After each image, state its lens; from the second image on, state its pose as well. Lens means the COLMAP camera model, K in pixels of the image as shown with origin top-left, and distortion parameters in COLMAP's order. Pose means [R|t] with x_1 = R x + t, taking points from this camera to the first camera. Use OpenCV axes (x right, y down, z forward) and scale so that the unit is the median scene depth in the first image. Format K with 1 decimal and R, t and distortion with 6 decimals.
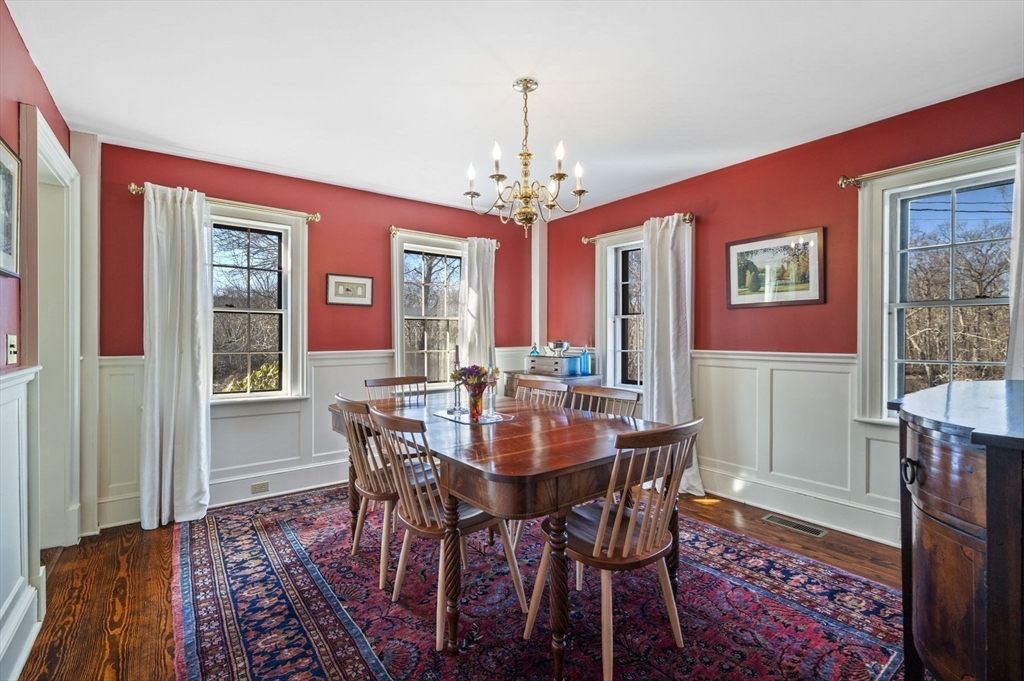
lens RADIAL K [[442.4, 0, 513.1], [0, 442.4, 339.6], [0, 0, 1]] dist [-0.002677, -0.000688]
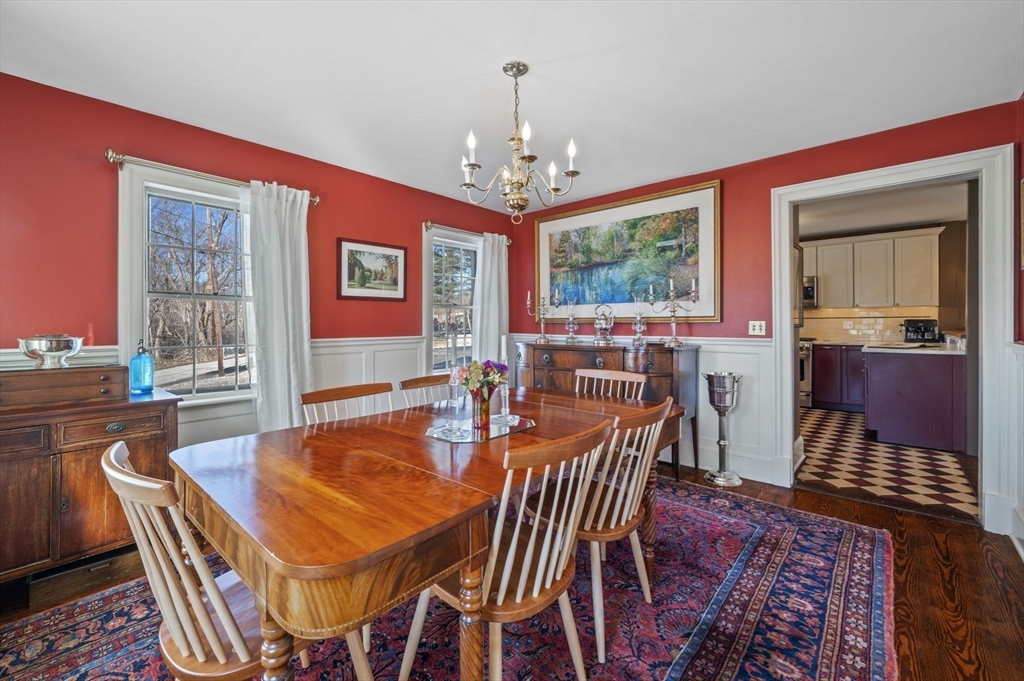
lens RADIAL K [[403.9, 0, 530.4], [0, 403.9, 322.4], [0, 0, 1]] dist [0.000616, 0.000095]
pose [[-0.186746, 0.000708, 0.982408, -0.609497], [0.010044, 0.999949, 0.001188, -0.010889], [-0.982357, 0.010089, -0.186743, 0.792717]]
